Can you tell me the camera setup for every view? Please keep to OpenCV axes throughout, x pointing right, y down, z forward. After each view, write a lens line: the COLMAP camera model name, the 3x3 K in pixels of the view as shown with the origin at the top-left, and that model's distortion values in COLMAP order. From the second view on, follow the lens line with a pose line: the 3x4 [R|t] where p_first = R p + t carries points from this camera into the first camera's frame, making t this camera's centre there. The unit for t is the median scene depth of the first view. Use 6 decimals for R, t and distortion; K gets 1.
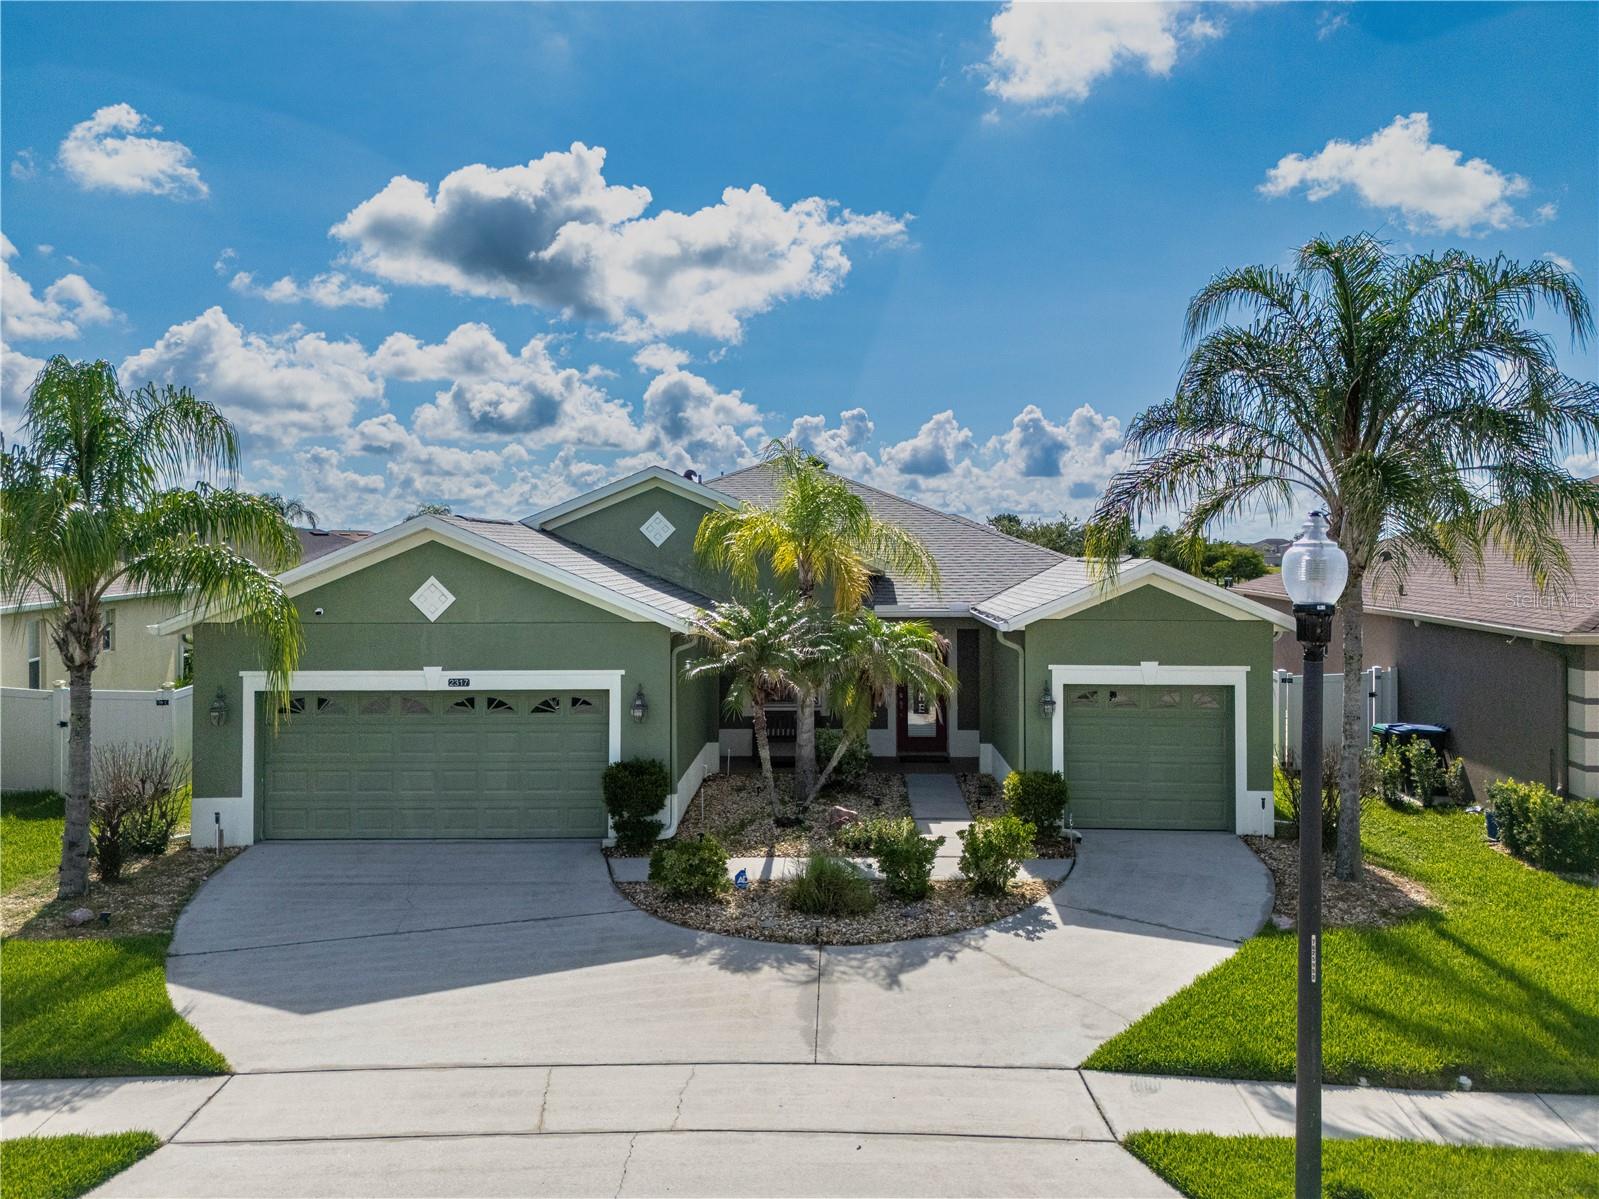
lens RADIAL K [[1250.5, 0, 829.2], [0, 1250.5, 551.0], [0, 0, 1]] dist [0.084113, -0.056442]
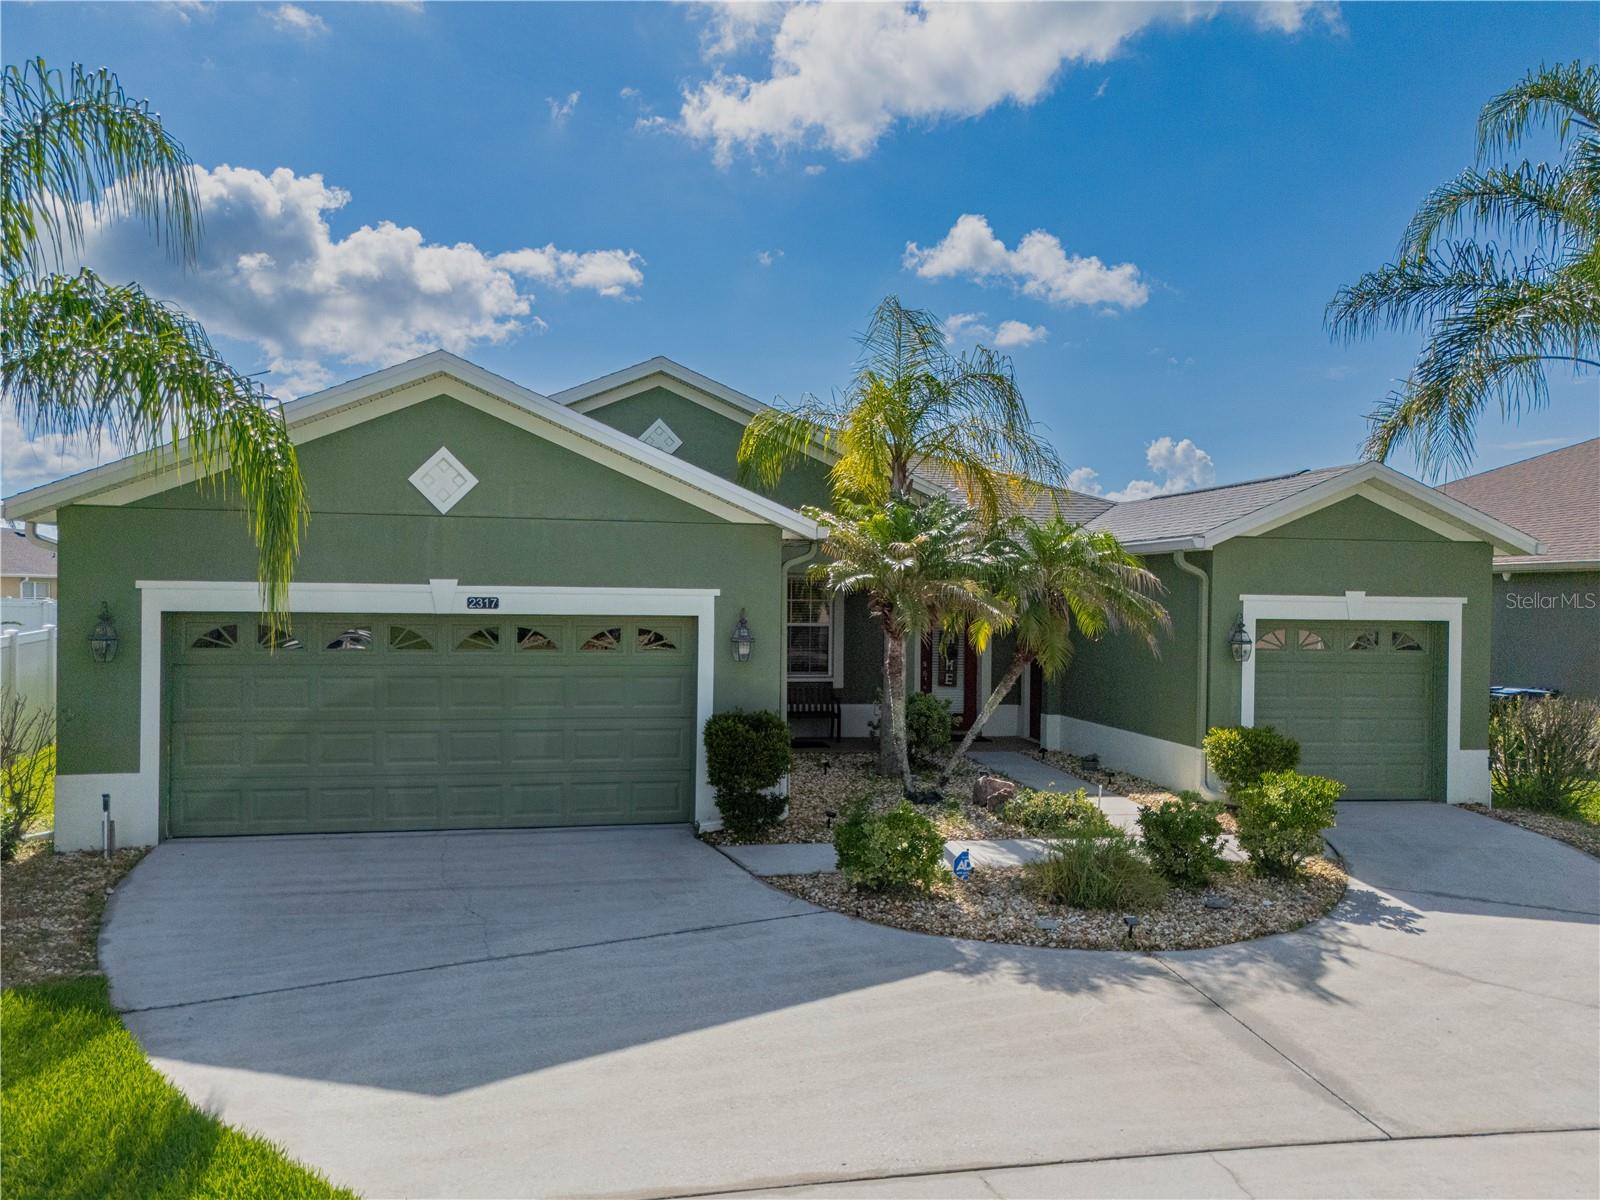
lens RADIAL K [[1206.2, 0, 792.0], [0, 1206.2, 607.3], [0, 0, 1]] dist [0.087971, -0.077309]
pose [[0.979891, 0.011175, 0.199222, -0.317002], [-0.012913, 0.999889, 0.007430, 0.121396], [-0.199117, -0.009854, 0.979926, 0.382804]]
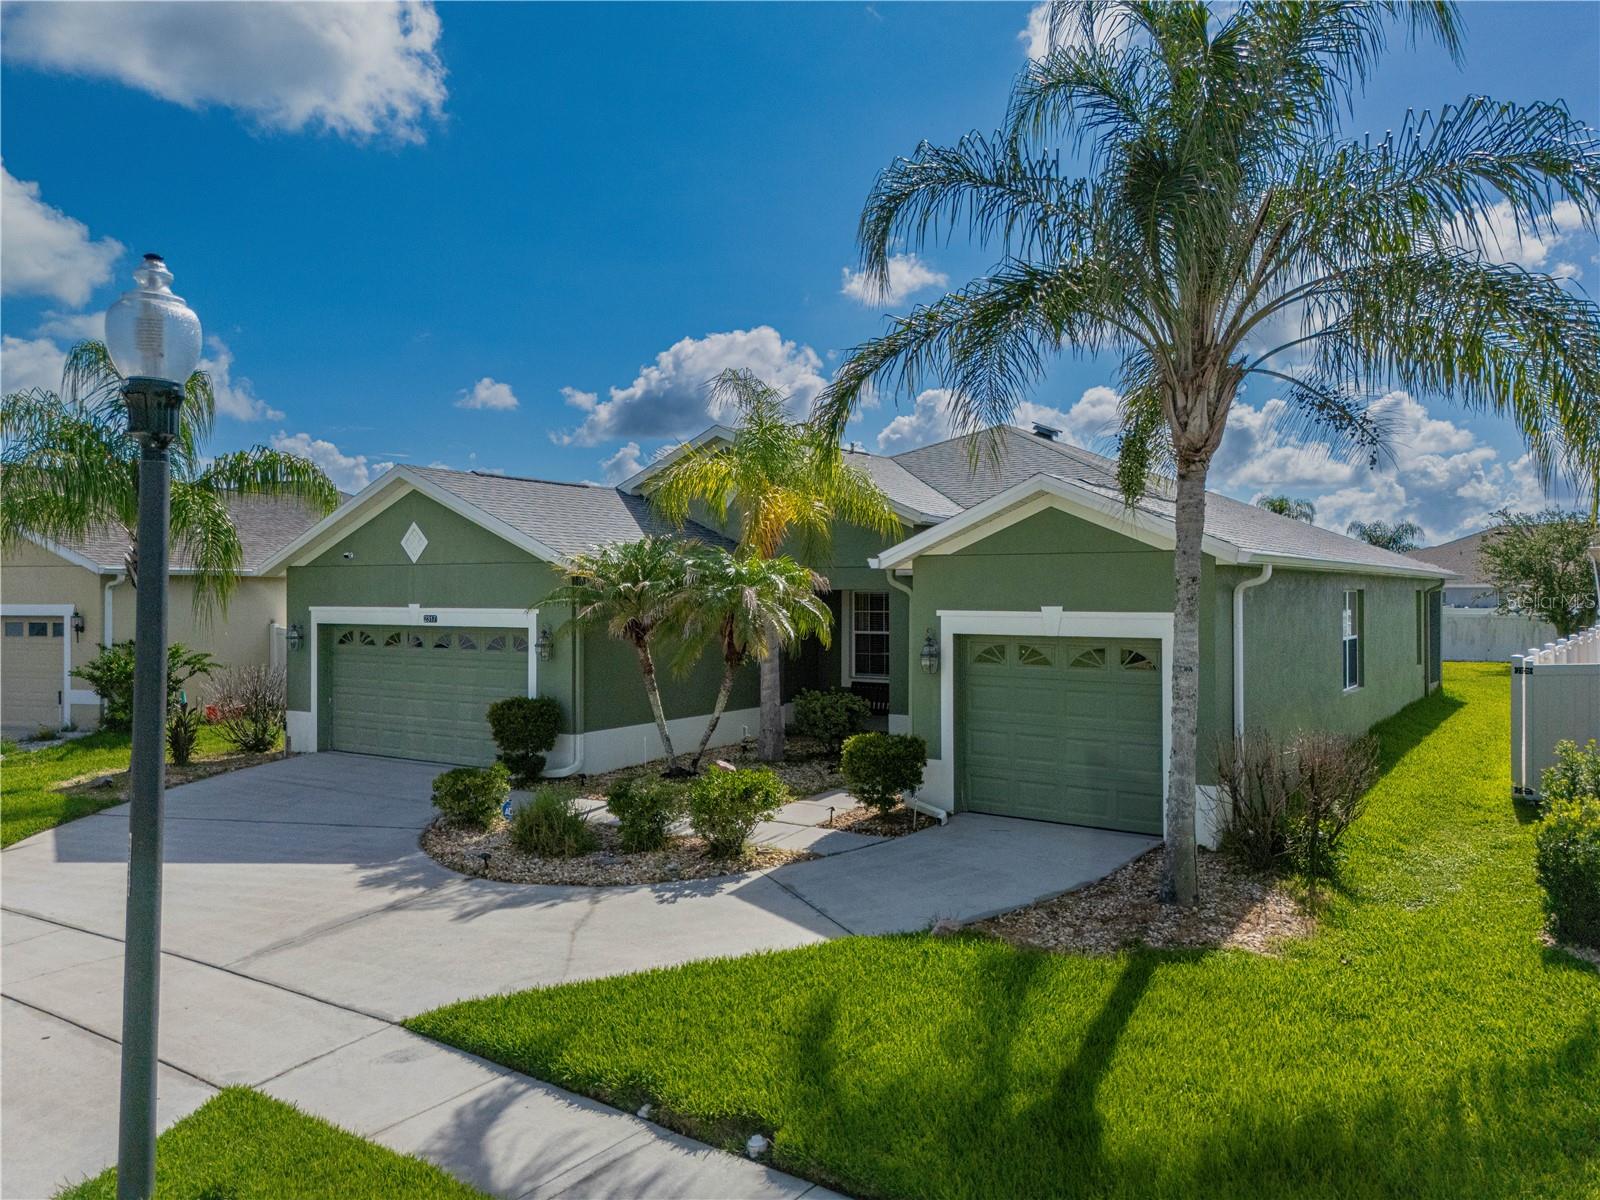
lens RADIAL K [[1177.1, 0, 809.8], [0, 1177.1, 595.4], [0, 0, 1]] dist [0.078639, -0.073047]
pose [[0.841152, 0.000926, -0.540798, 0.654782], [-0.000399, 0.999999, 0.001091, 0.100847], [0.540798, -0.000702, 0.841152, 0.383072]]
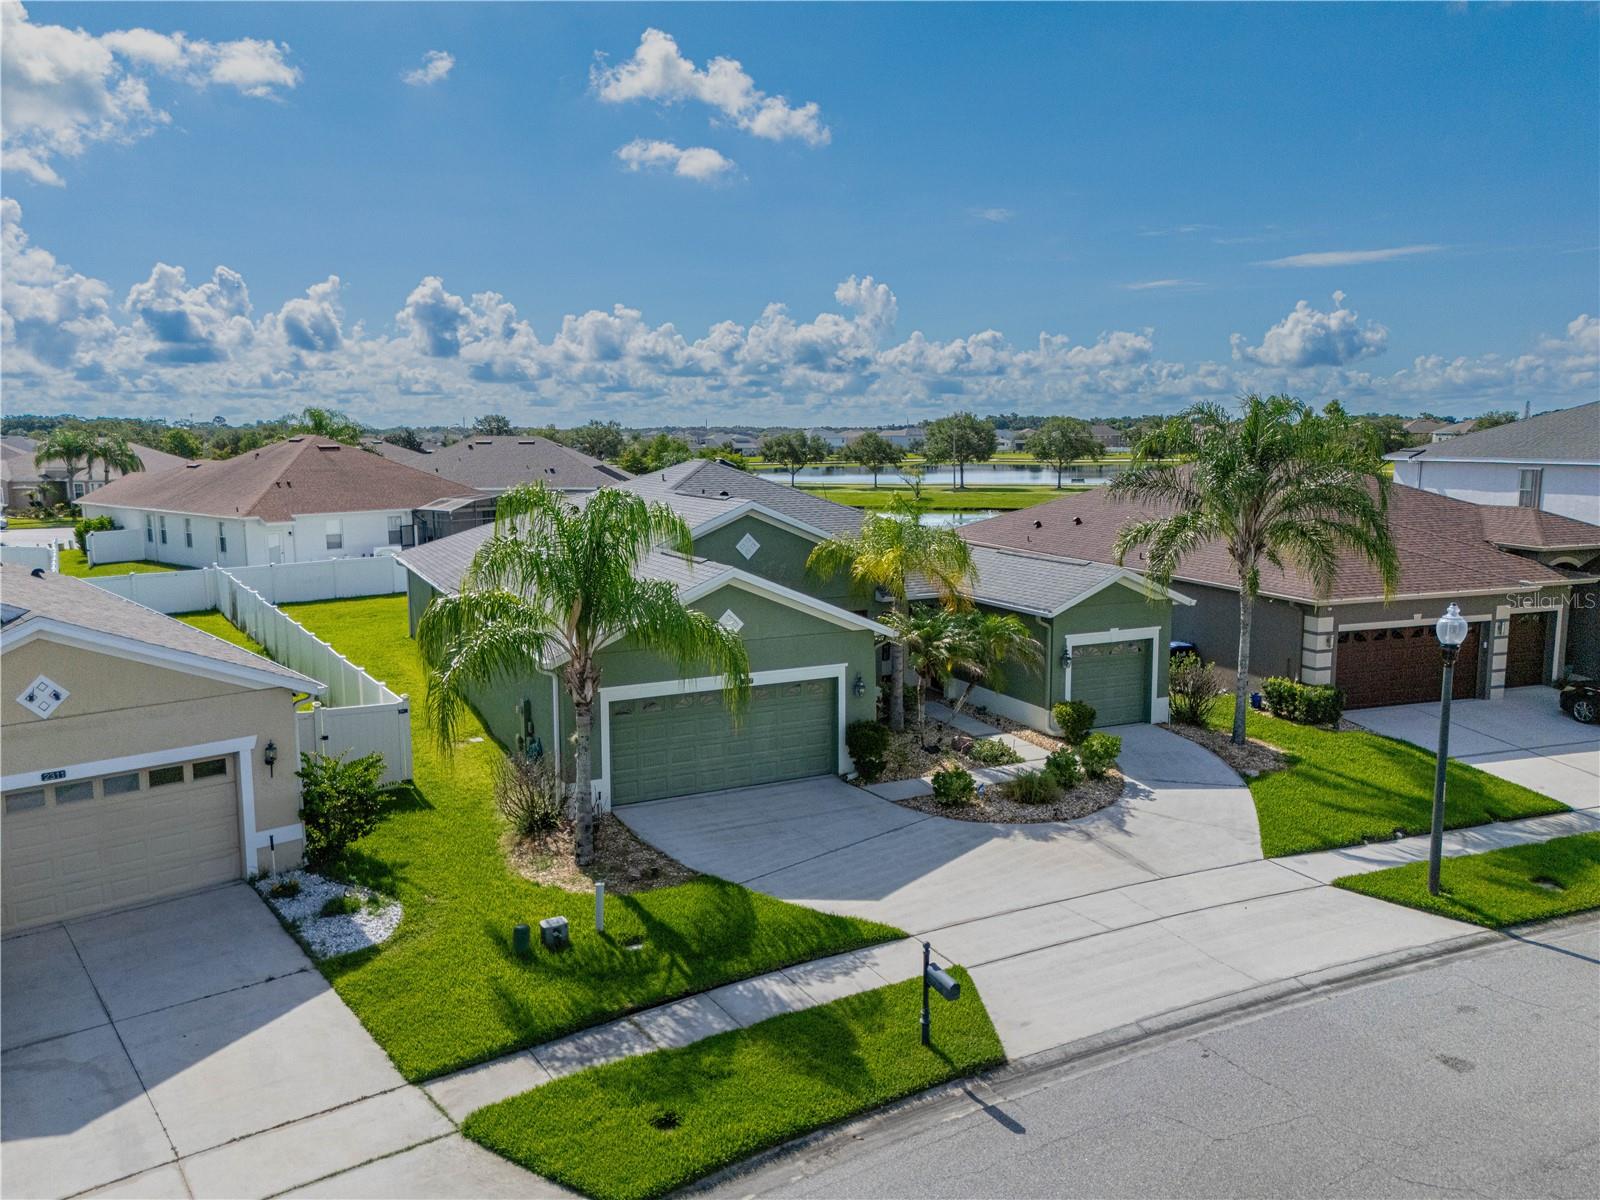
lens RADIAL K [[1172.2, 0, 806.5], [0, 1172.2, 595.0], [0, 0, 1]] dist [0.089560, -0.062111]
pose [[0.895507, -0.065223, 0.440241, -0.987939], [0.005084, 0.990637, 0.136424, -0.211949], [-0.445017, -0.119931, 0.887455, -0.241182]]
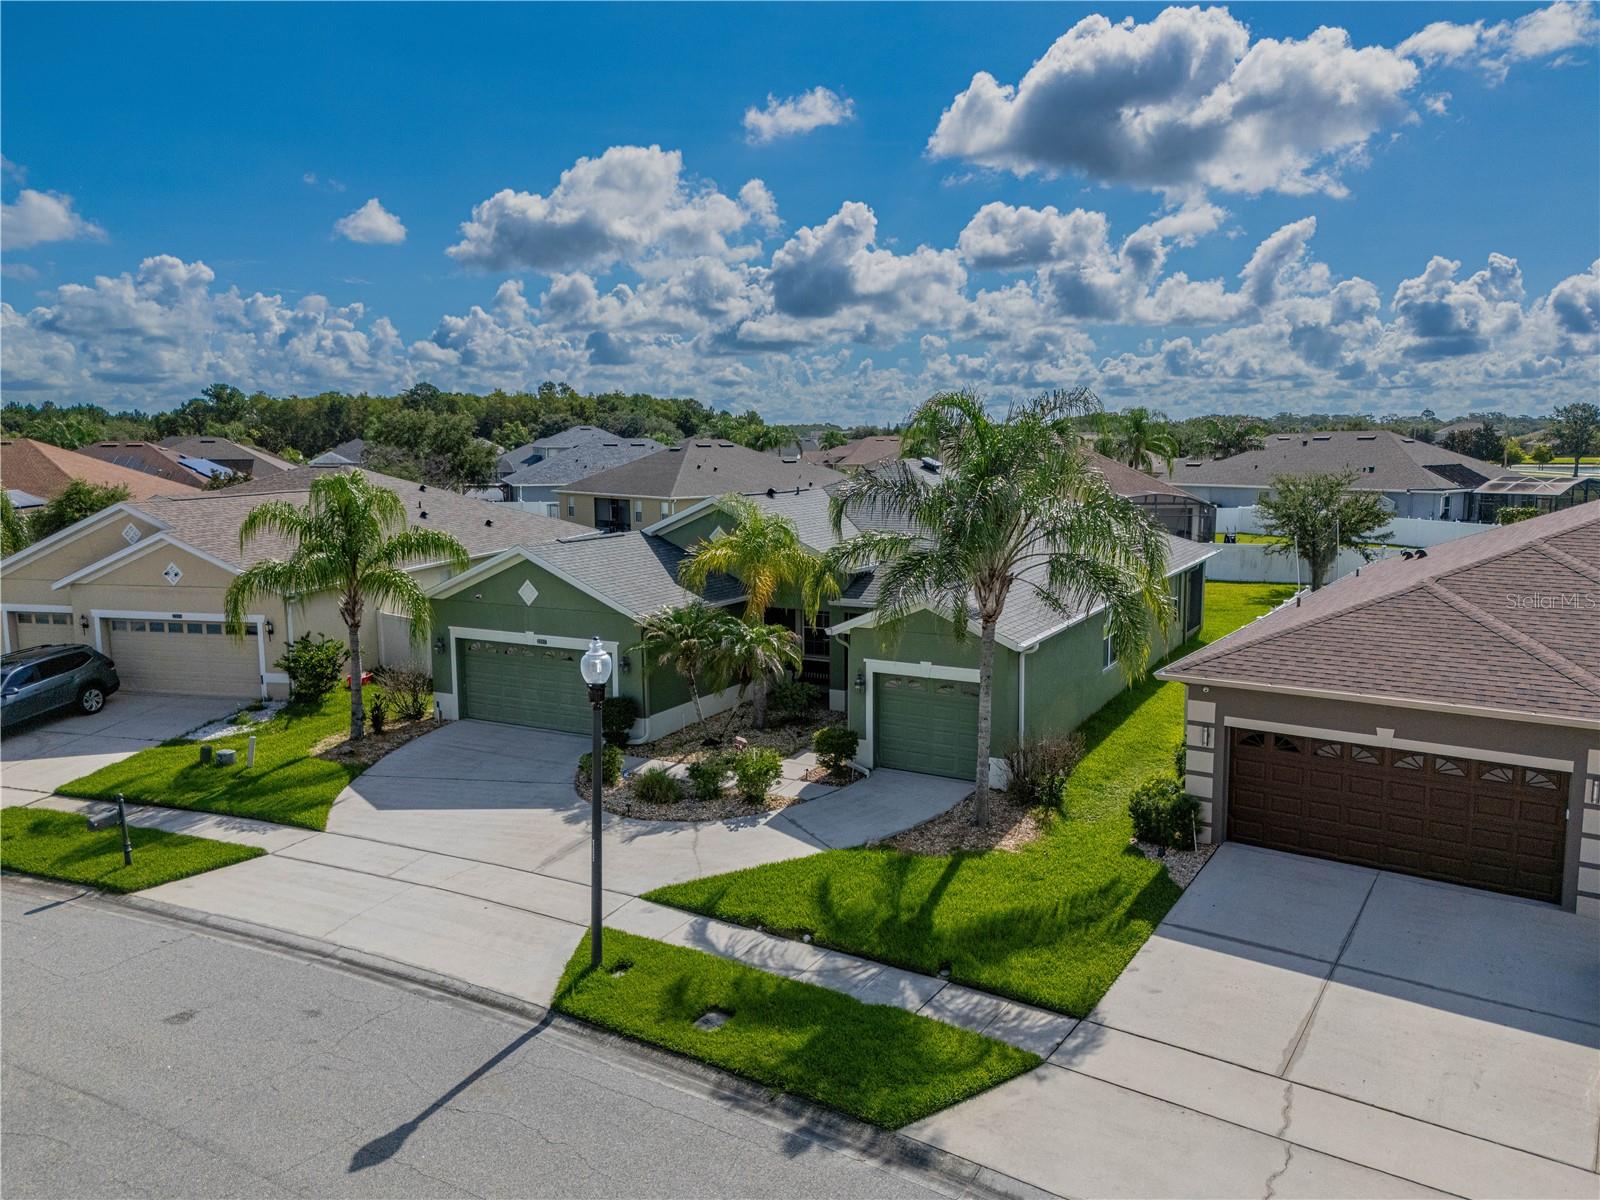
lens RADIAL K [[1172.2, 0, 806.5], [0, 1172.2, 595.0], [0, 0, 1]] dist [0.089560, -0.062111]
pose [[0.881673, 0.056370, -0.468483, 0.948736], [0.008212, 0.990855, 0.134679, -0.211201], [0.471790, -0.122590, 0.873147, -0.281330]]
